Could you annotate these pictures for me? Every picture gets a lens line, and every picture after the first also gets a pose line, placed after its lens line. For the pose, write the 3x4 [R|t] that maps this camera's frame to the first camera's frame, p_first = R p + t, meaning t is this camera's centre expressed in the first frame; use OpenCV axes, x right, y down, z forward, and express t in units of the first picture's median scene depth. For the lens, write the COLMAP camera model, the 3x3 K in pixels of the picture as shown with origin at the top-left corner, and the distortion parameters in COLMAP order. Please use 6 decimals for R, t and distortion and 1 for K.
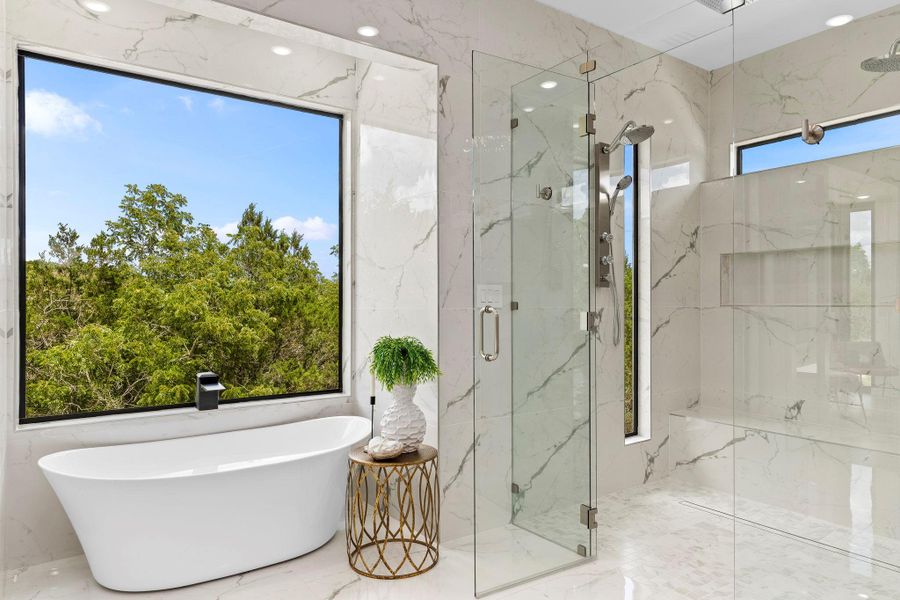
lens RADIAL K [[580.0, 0, 450.0], [0, 580.0, 300.0], [0, 0, 1]] dist [-0.001219, -0.000322]
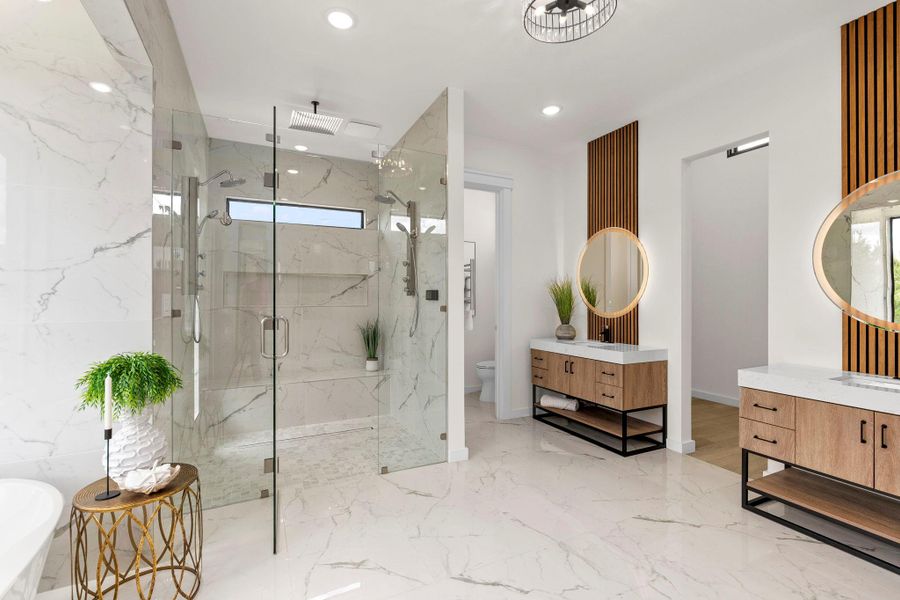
lens RADIAL K [[402.2, 0, 450.0], [0, 402.2, 300.0], [0, 0, 1]] dist [-0.000447, -0.000069]
pose [[0.167415, -0.005878, 0.985869, -0.584619], [-0.000010, 0.999982, 0.005964, -0.021499], [-0.985887, -0.001008, 0.167412, 0.400355]]
